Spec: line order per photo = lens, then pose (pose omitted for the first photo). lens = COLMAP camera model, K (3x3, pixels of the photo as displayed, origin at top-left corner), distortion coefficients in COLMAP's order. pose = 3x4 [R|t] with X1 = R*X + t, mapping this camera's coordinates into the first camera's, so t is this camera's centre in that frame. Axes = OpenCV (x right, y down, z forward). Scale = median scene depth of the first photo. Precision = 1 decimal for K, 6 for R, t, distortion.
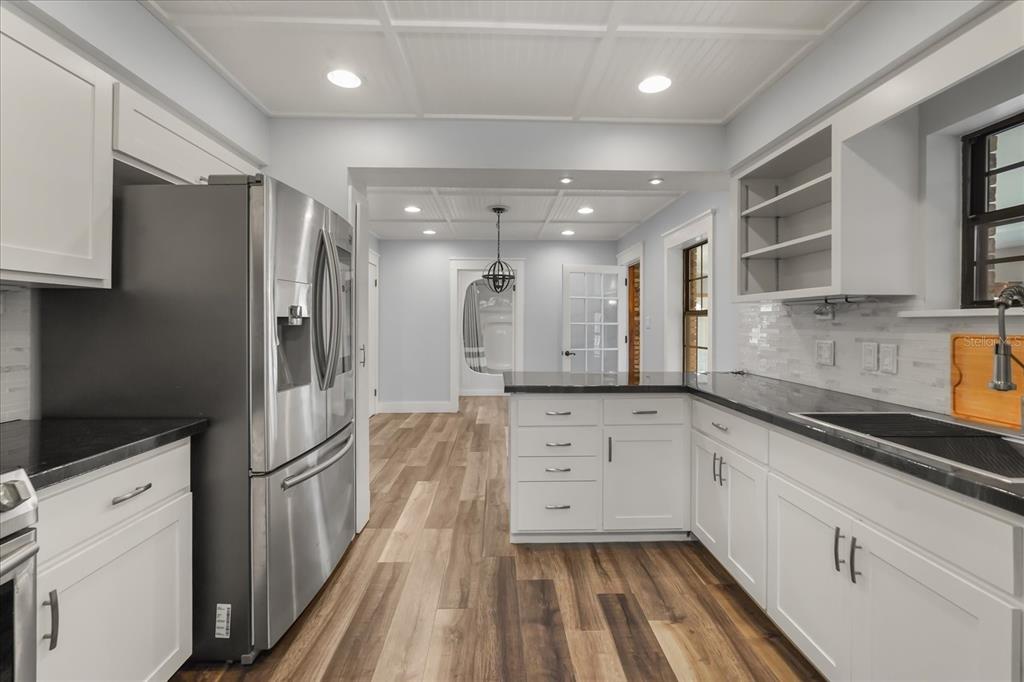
lens RADIAL K [[461.2, 0, 512.5], [0, 461.2, 332.0], [0, 0, 1]] dist [-0.002554, 0.000307]
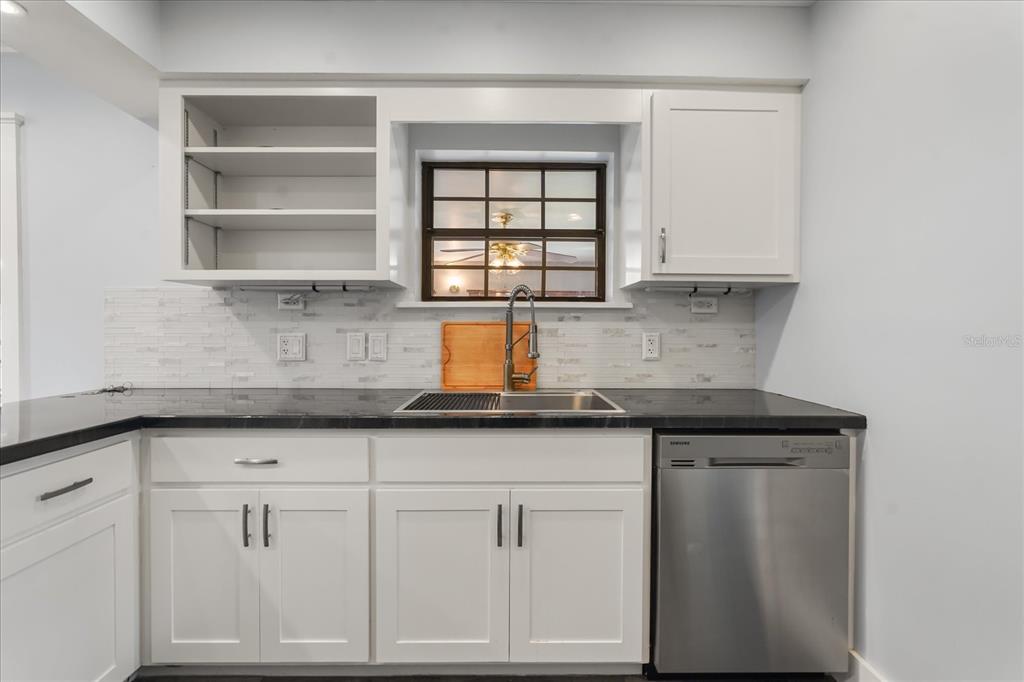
lens RADIAL K [[458.7, 0, 512.0], [0, 458.7, 341.0], [0, 0, 1]] dist [-0.004558, 0.000042]
pose [[0.023500, -0.030345, 0.999263, -0.214428], [0.021160, 0.999330, 0.029849, 0.018396], [-0.999500, 0.020443, 0.024126, 0.641724]]
